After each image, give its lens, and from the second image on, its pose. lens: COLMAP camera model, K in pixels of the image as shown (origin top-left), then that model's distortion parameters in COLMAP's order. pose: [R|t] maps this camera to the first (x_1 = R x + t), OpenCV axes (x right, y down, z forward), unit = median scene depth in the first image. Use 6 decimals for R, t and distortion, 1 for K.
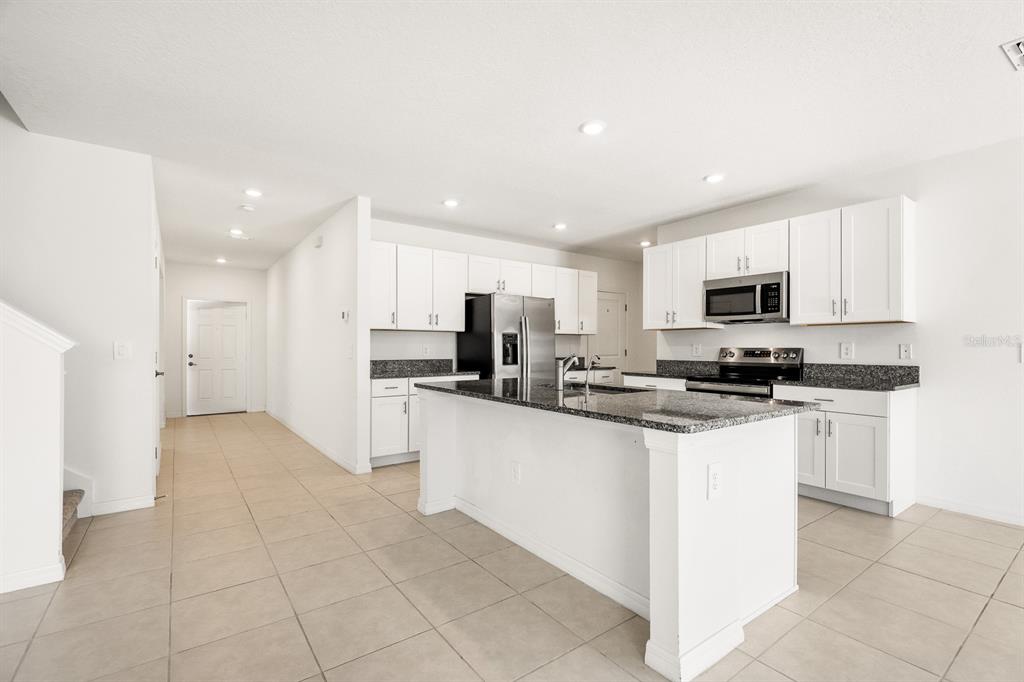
lens RADIAL K [[459.6, 0, 513.7], [0, 459.6, 349.8], [0, 0, 1]] dist [0.001344, 0.000212]
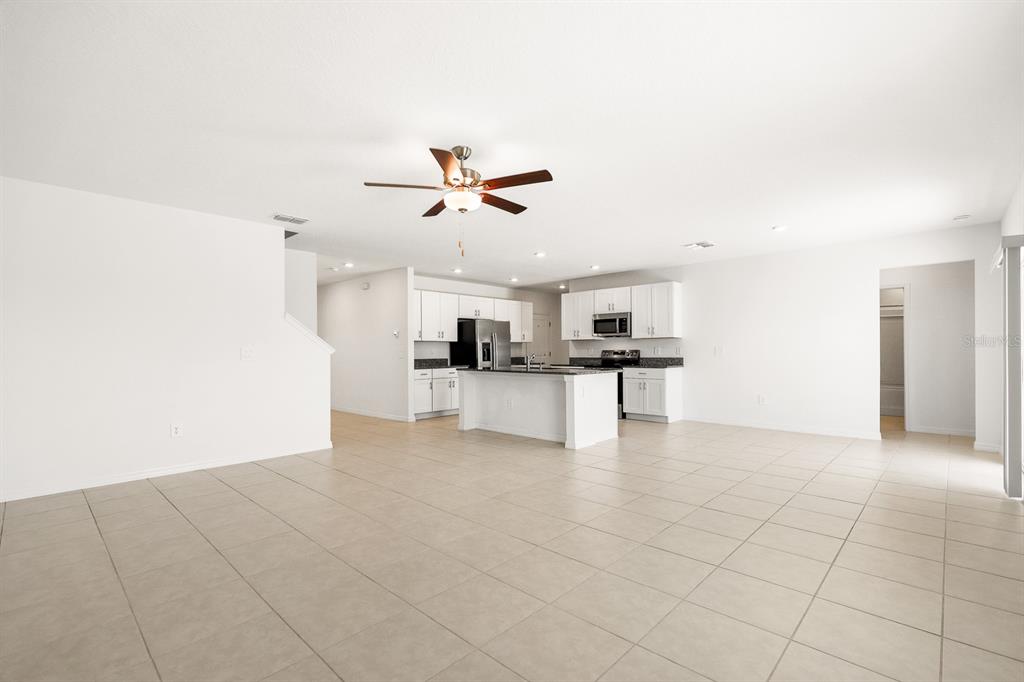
lens RADIAL K [[459.6, 0, 513.7], [0, 459.6, 349.8], [0, 0, 1]] dist [0.001344, 0.000212]
pose [[0.984646, -0.007968, 0.174381, -0.230642], [0.009444, 0.999926, -0.007634, 0.005133], [-0.174307, 0.009164, 0.984649, -0.780499]]
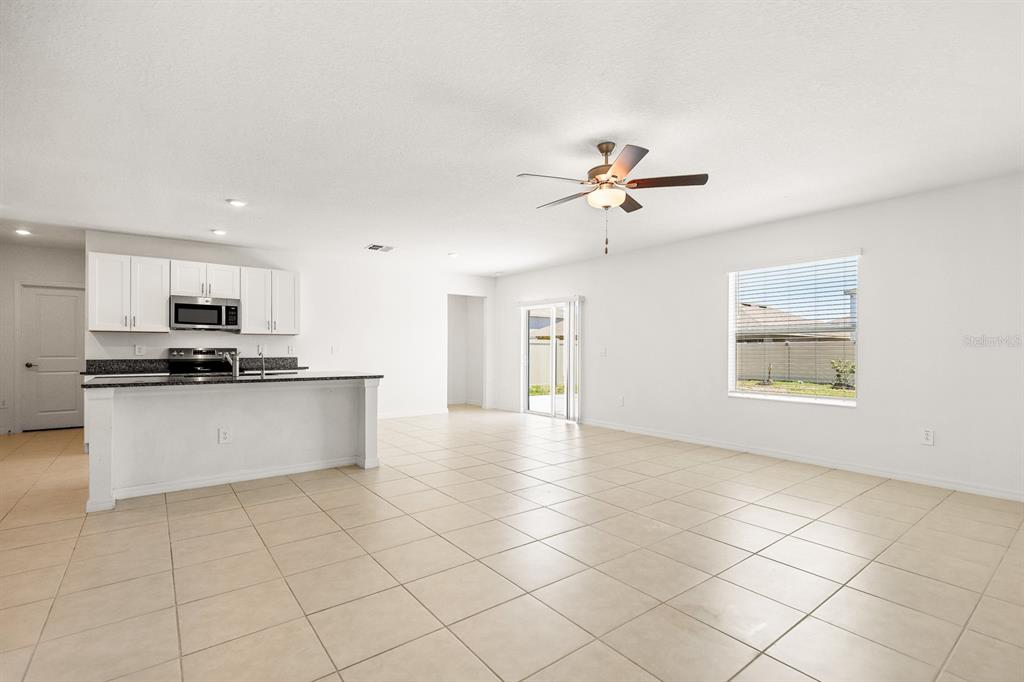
lens RADIAL K [[467.2, 0, 515.2], [0, 467.2, 343.0], [0, 0, 1]] dist [0.001017, -0.000081]
pose [[-0.018594, 0.009100, 0.999786, -0.883514], [0.004082, 0.999951, -0.009026, -0.003163], [-0.999819, 0.003913, -0.018630, 0.069459]]
